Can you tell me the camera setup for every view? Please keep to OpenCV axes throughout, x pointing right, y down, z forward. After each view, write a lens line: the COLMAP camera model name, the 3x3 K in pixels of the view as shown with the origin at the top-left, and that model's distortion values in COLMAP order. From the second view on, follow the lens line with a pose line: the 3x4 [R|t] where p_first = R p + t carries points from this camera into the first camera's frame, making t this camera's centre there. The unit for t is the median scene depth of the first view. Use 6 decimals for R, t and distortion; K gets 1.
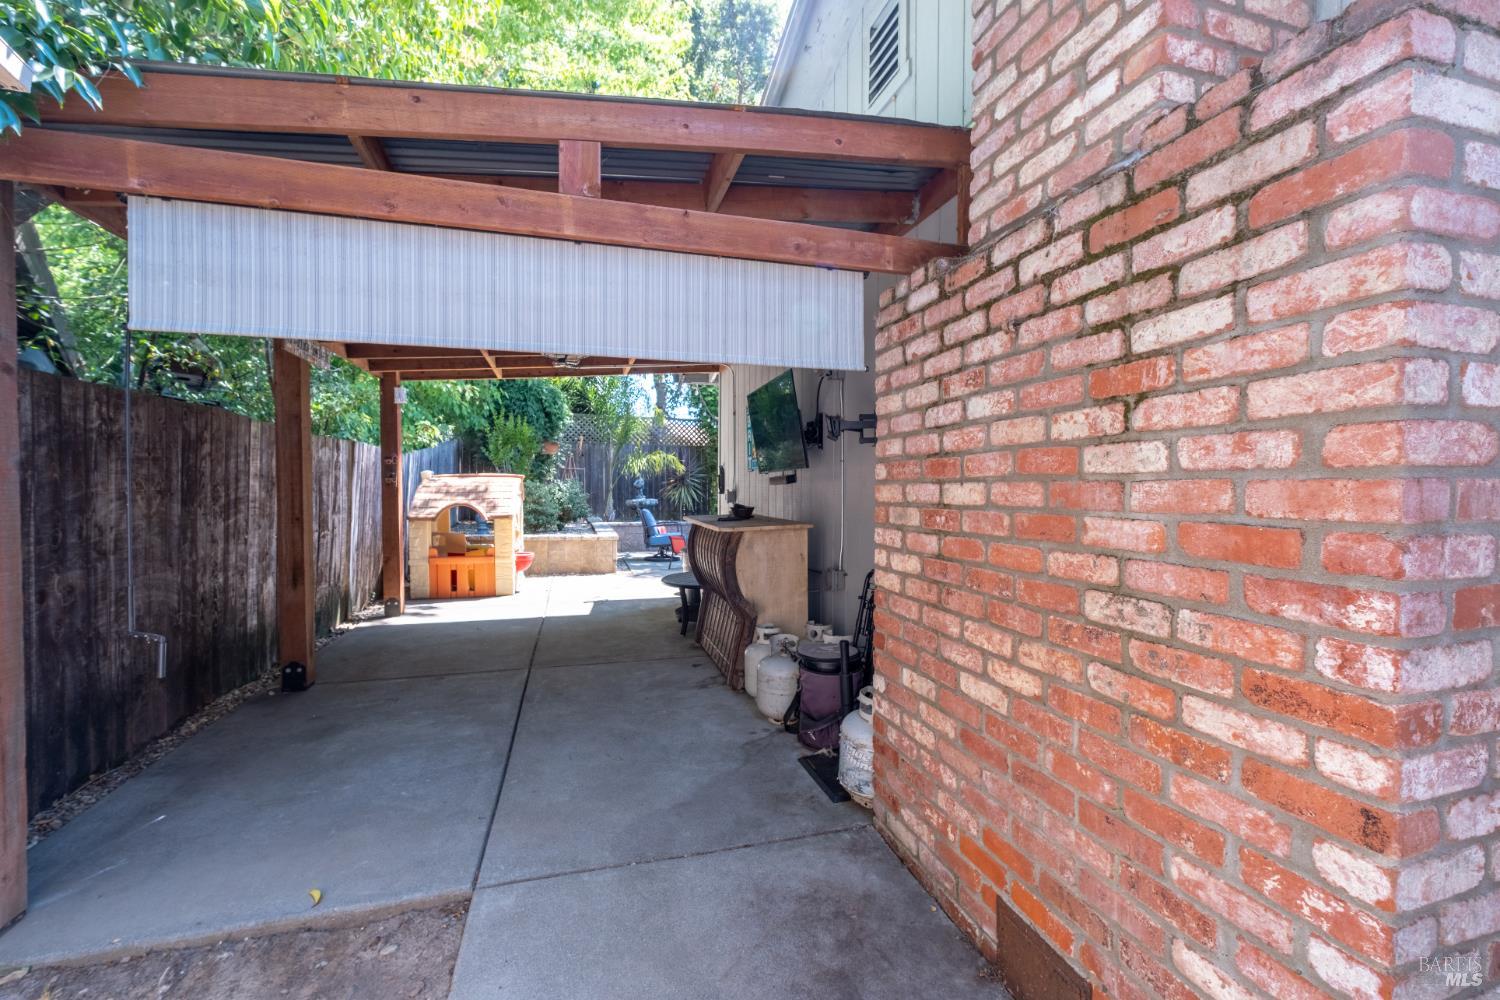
lens RADIAL K [[620.2, 0, 754.7], [0, 620.2, 503.1], [0, 0, 1]] dist [-0.001115, -0.000193]
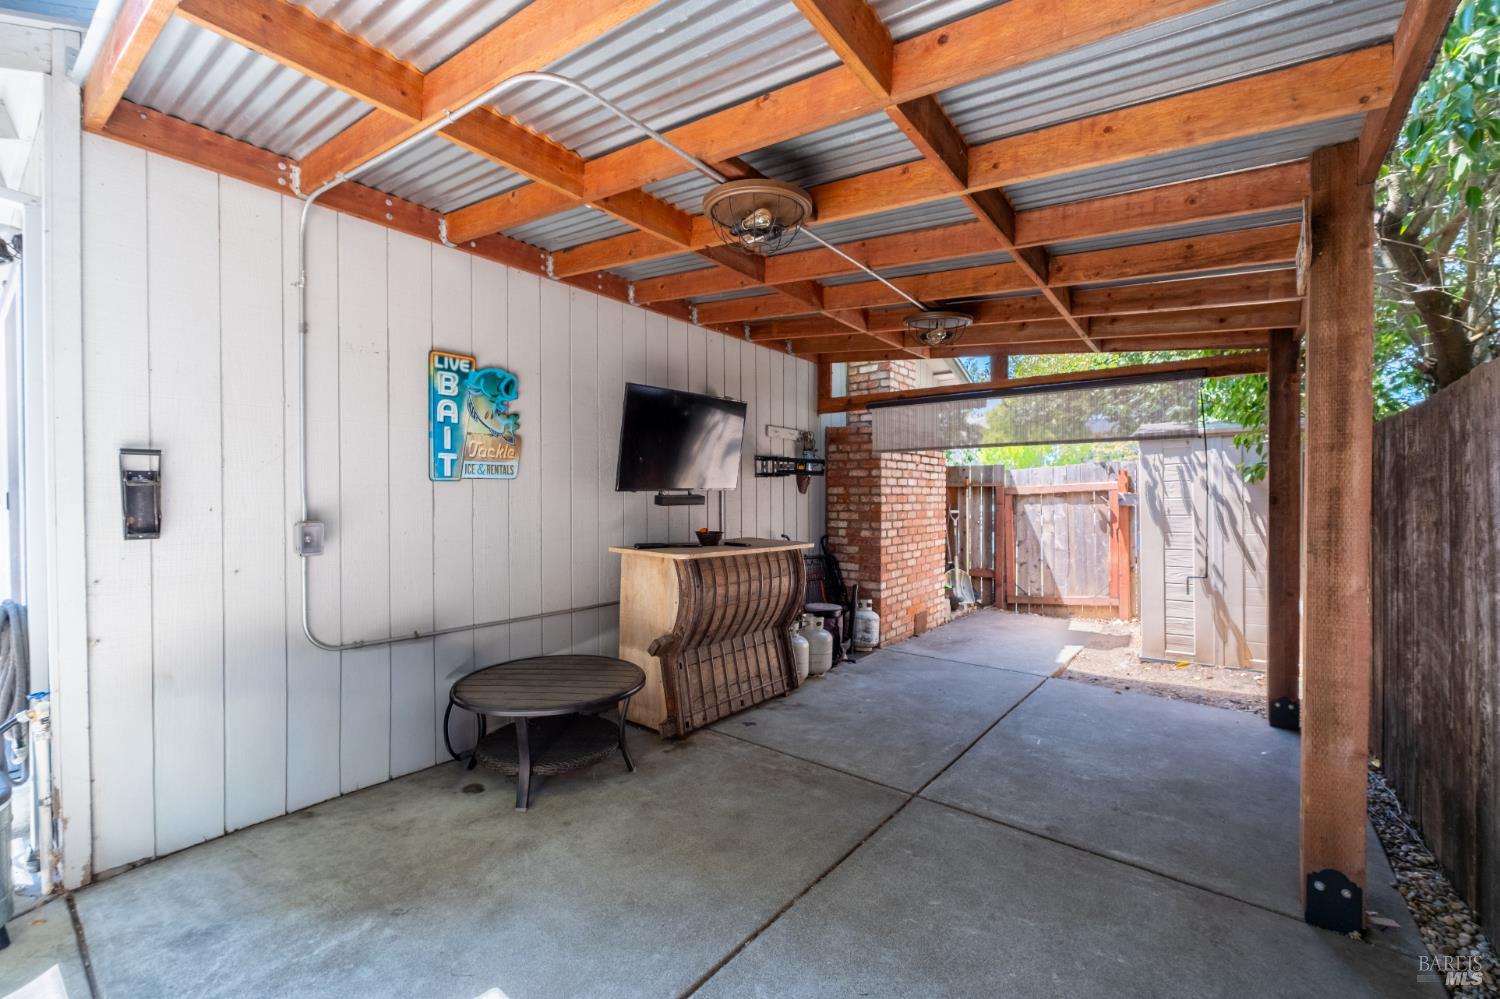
lens RADIAL K [[620.2, 0, 754.7], [0, 620.2, 502.6], [0, 0, 1]] dist [-0.001115, -0.000193]
pose [[-0.586135, -0.008565, 0.810168, -1.029328], [0.015610, 0.999639, 0.021862, -0.068533], [-0.810063, 0.025461, -0.585790, 1.975761]]
